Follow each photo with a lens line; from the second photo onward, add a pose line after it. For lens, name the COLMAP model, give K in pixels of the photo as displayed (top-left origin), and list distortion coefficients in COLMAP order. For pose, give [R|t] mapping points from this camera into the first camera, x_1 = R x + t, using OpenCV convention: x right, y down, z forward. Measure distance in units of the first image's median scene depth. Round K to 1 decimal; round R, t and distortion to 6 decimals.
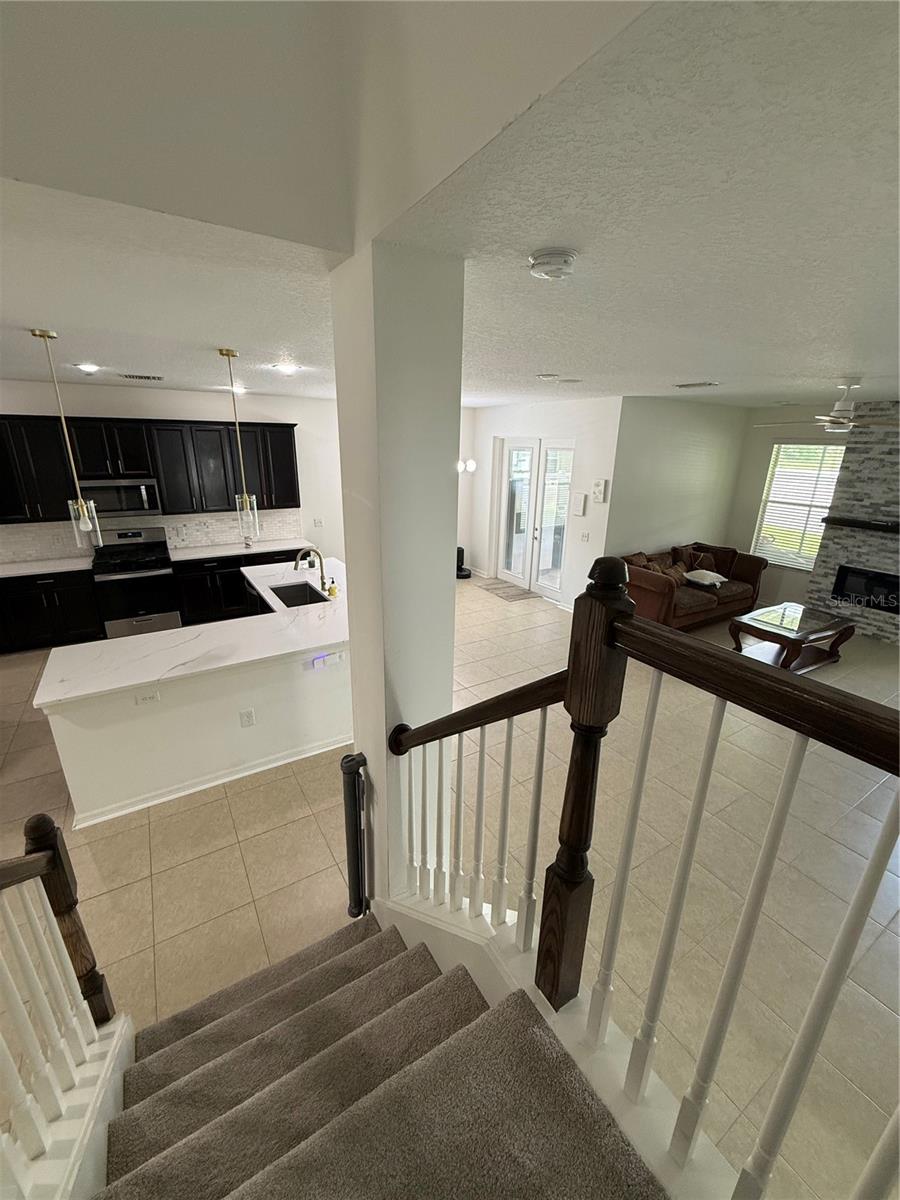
lens RADIAL K [[477.7, 0, 450.0], [0, 477.7, 600.0], [0, 0, 1]] dist [-0.001586, 0.000286]
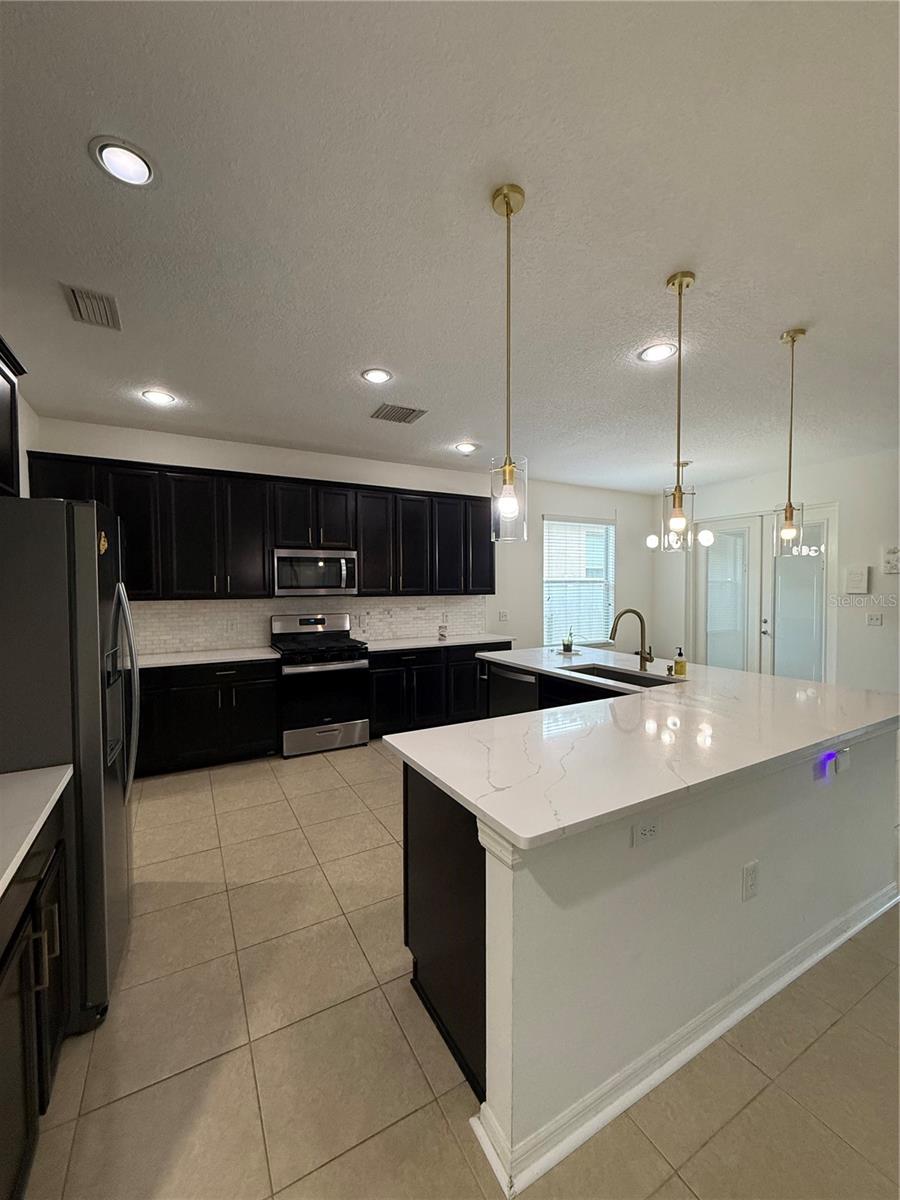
lens RADIAL K [[477.7, 0, 450.0], [0, 477.7, 600.0], [0, 0, 1]] dist [-0.001586, 0.000286]
pose [[0.998312, -0.021283, -0.054046, -0.483304], [0.004869, 0.957838, -0.287267, 0.074056], [0.057881, 0.286519, 0.956325, 0.287644]]
